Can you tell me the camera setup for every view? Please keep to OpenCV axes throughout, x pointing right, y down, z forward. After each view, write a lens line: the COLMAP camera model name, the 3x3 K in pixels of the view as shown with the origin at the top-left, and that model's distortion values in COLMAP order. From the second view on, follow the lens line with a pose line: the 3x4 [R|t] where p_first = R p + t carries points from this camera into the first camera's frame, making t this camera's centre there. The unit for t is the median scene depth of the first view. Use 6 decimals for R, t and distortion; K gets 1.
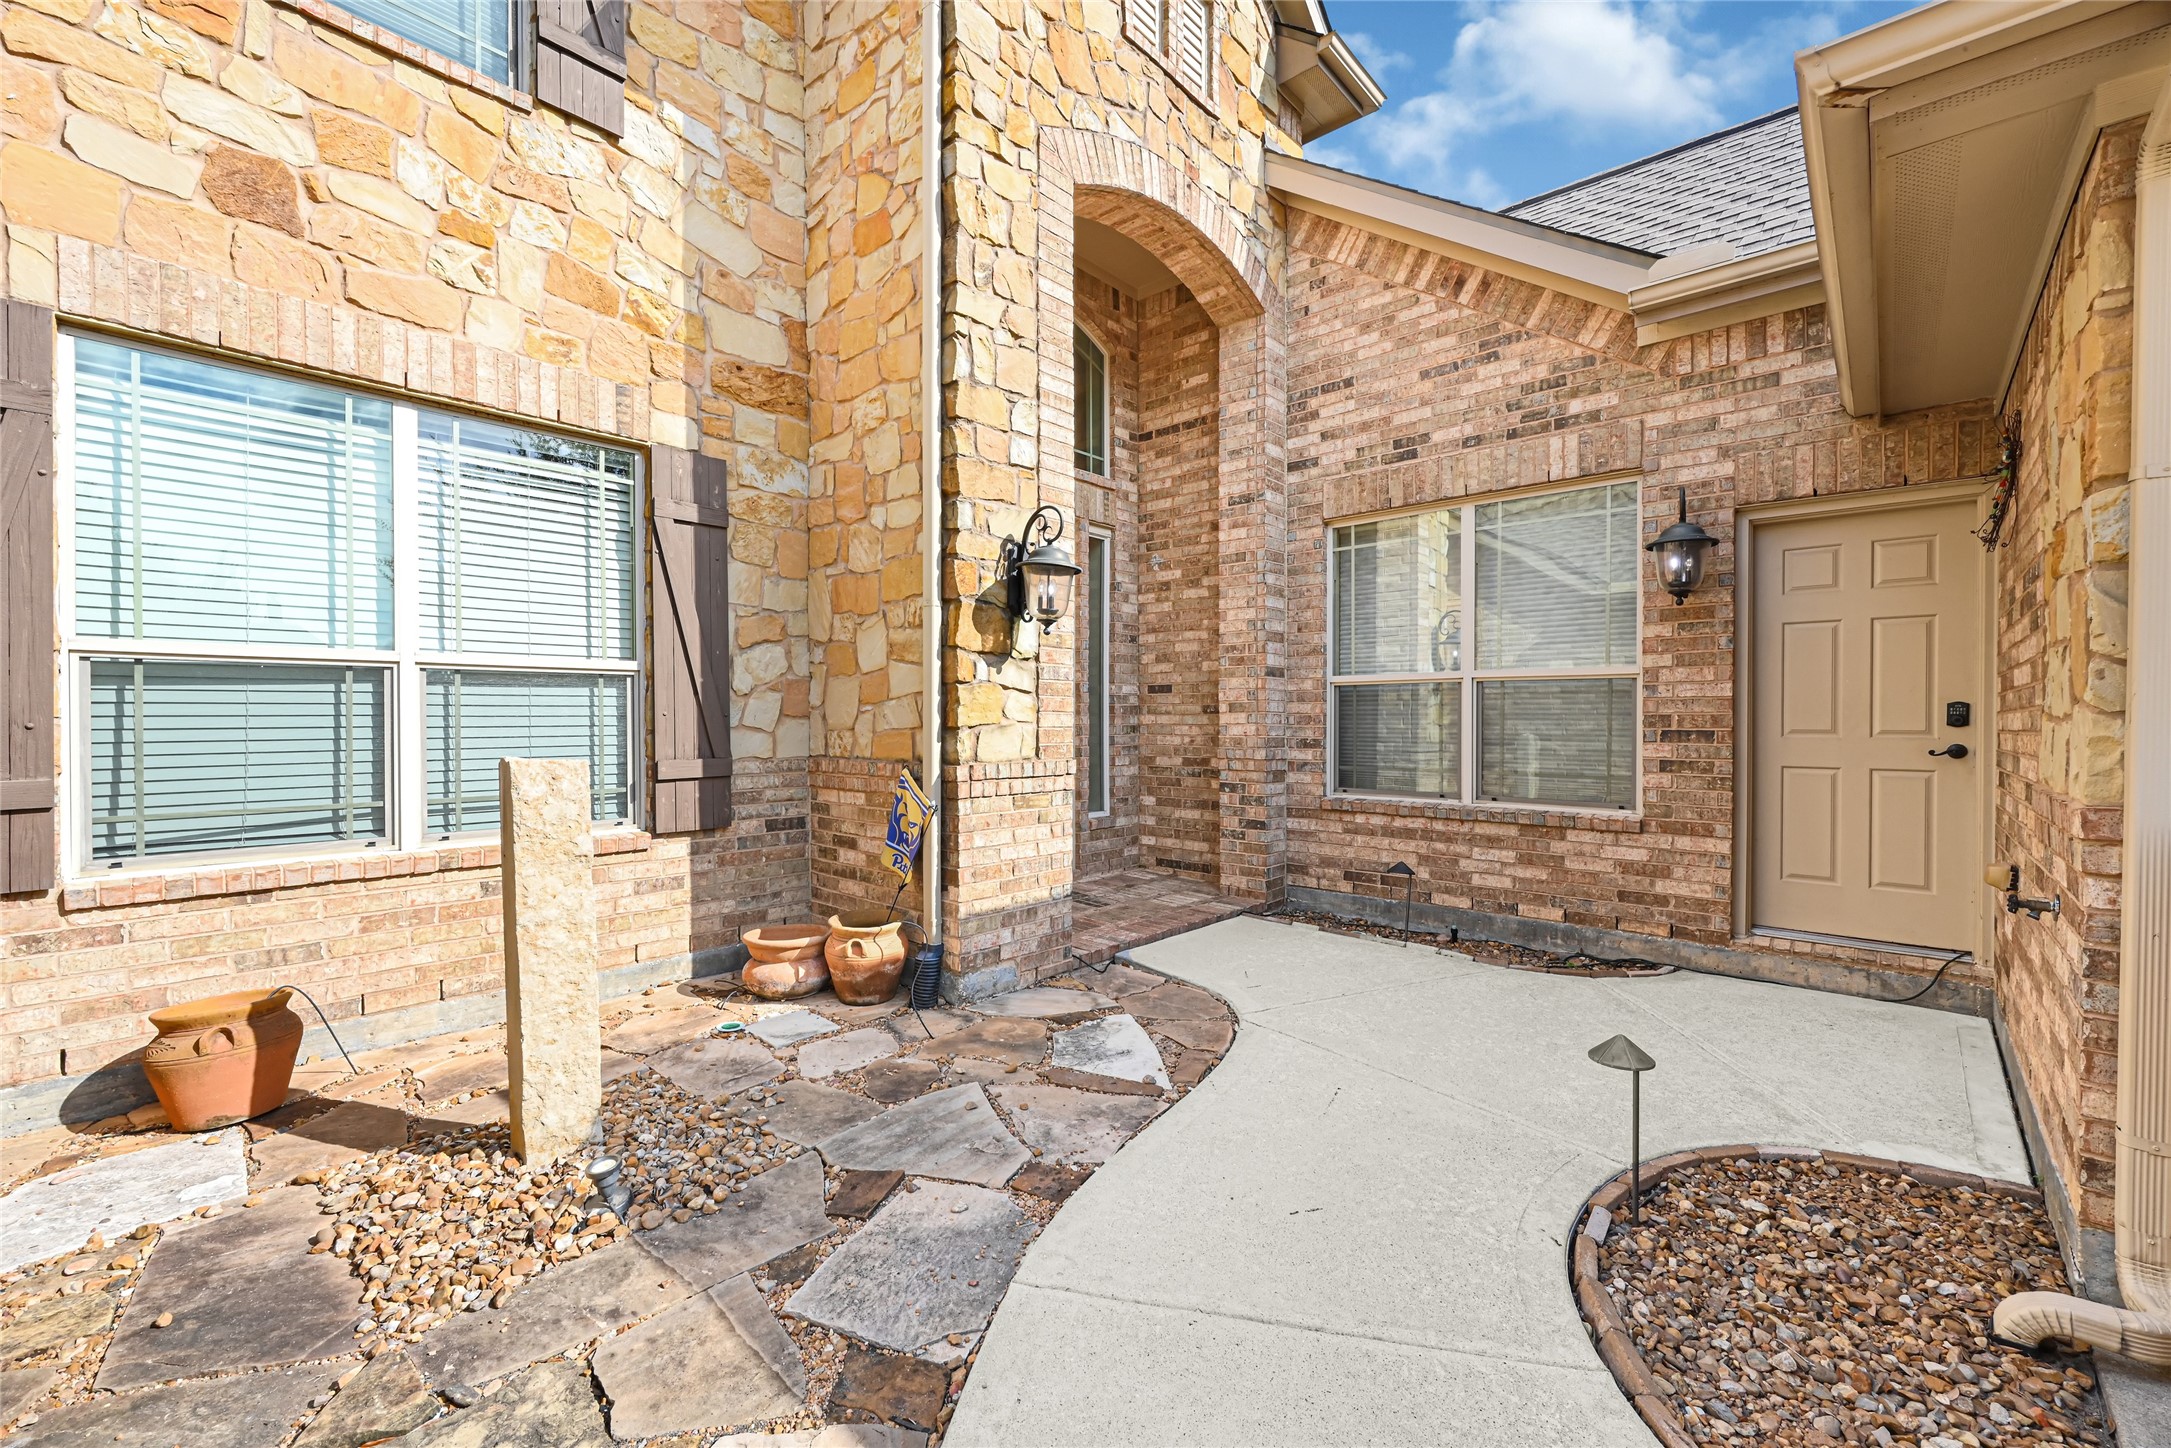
lens RADIAL K [[902.8, 0, 1042.6], [0, 902.8, 726.1], [0, 0, 1]] dist [0.000440, -0.000347]
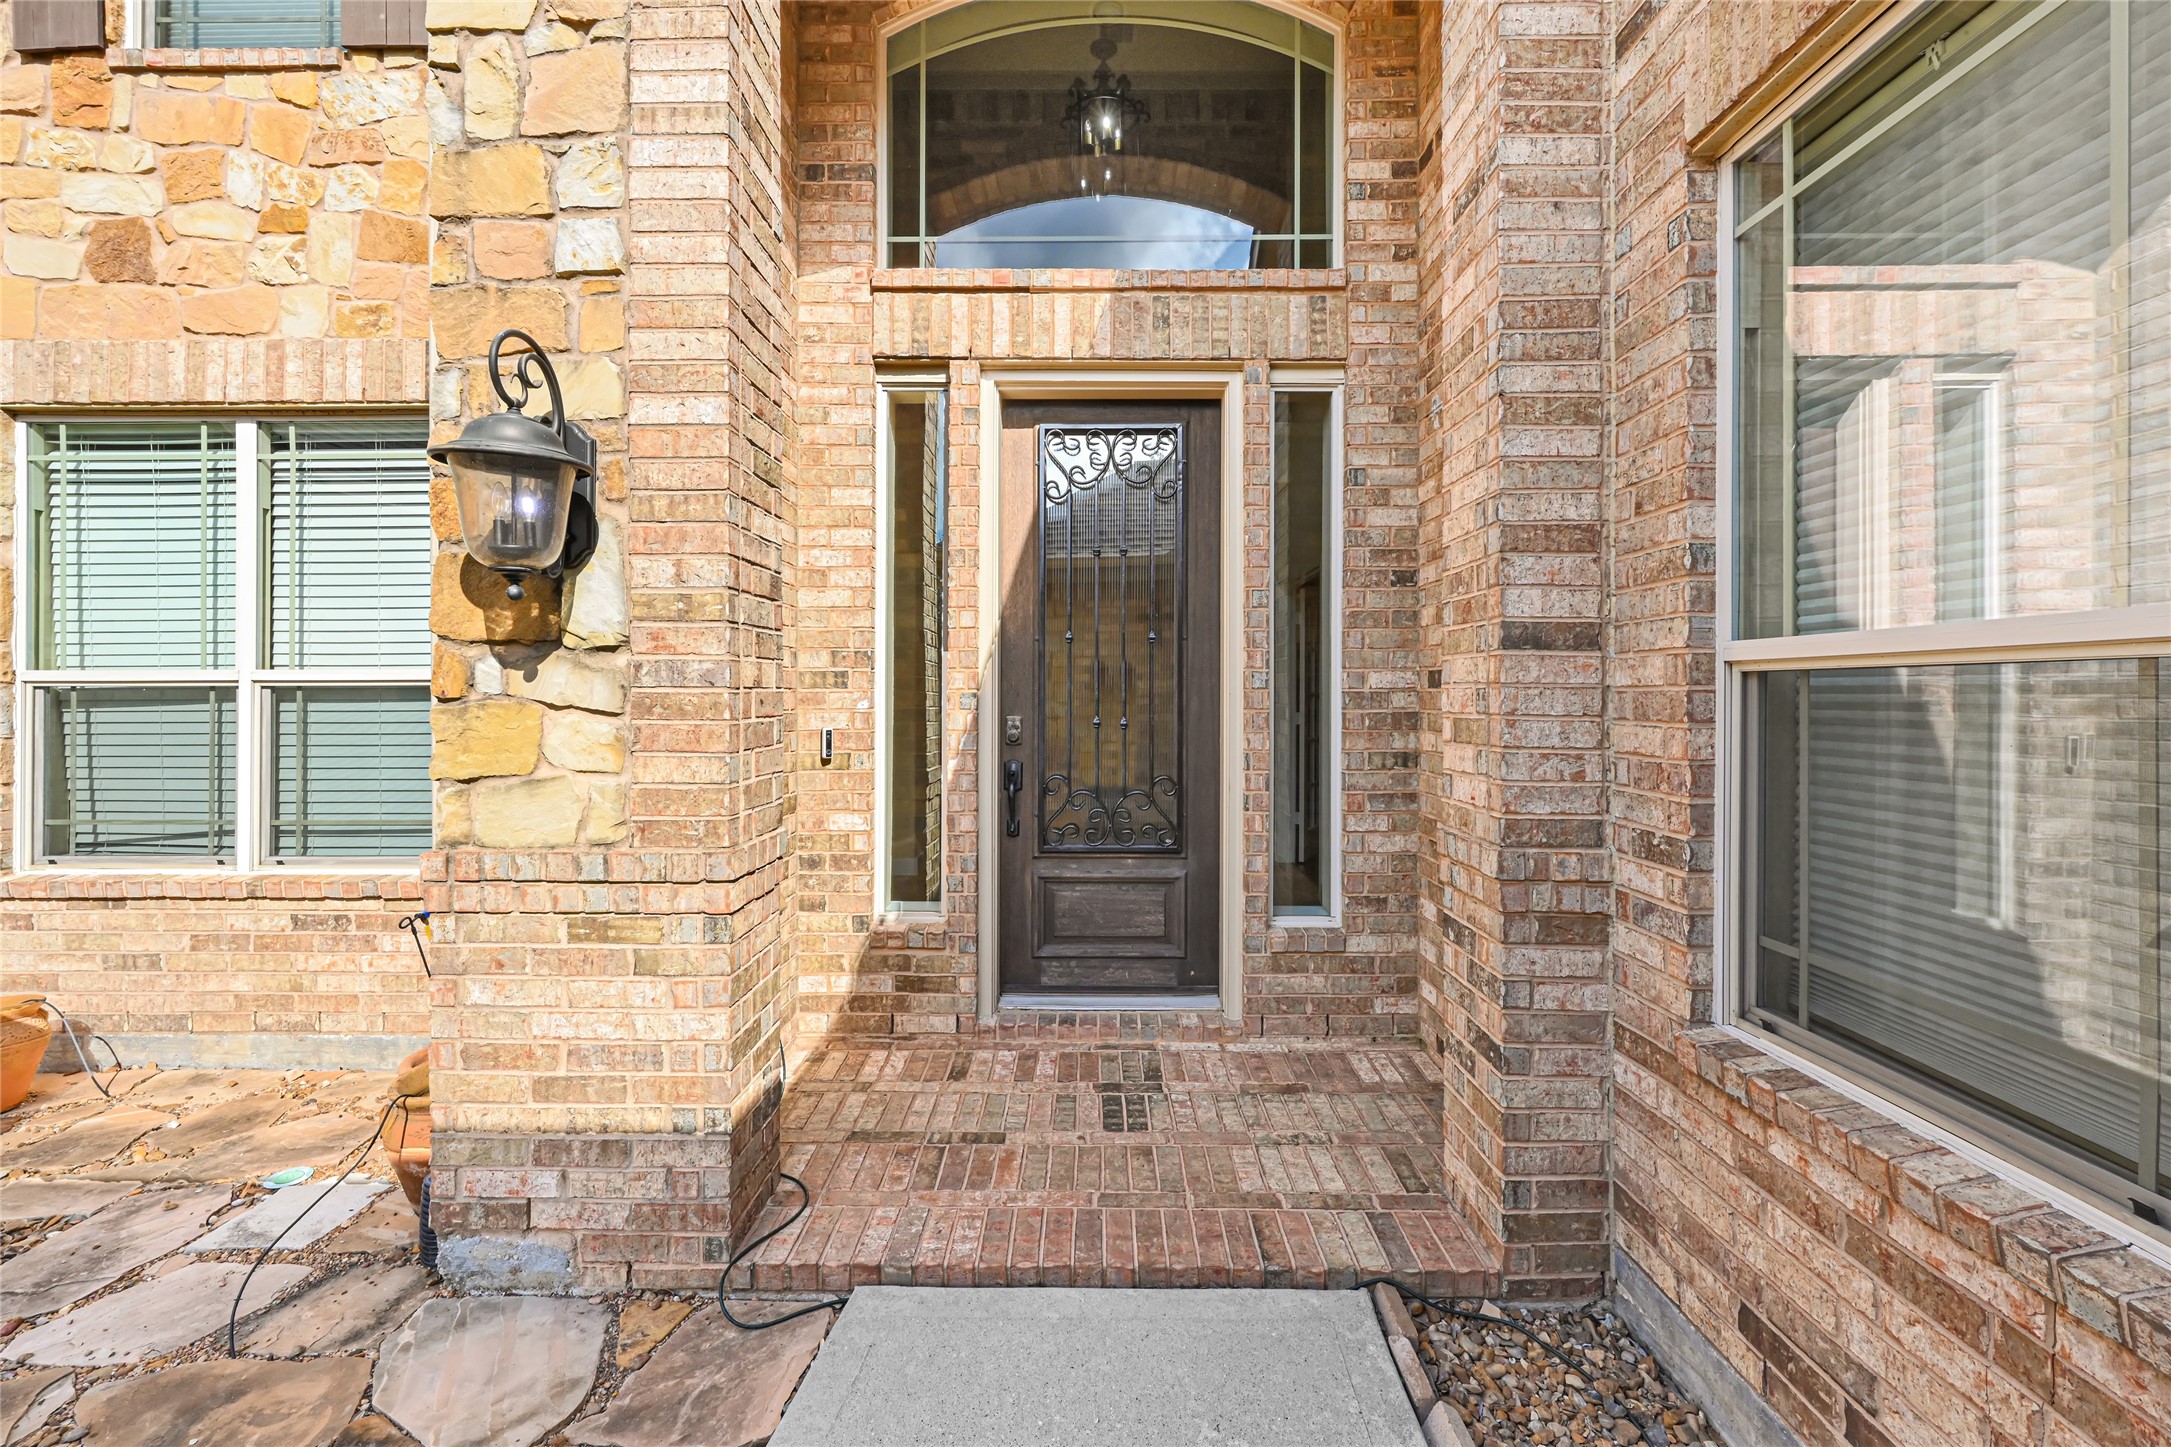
lens RADIAL K [[902.8, 0, 997.1], [0, 902.8, 697.1], [0, 0, 1]] dist [0.000440, -0.000347]
pose [[0.681917, 0.000092, -0.731429, 0.523687], [-0.003806, 0.999987, -0.003423, -0.047707], [0.731419, 0.005118, 0.681909, 0.844301]]
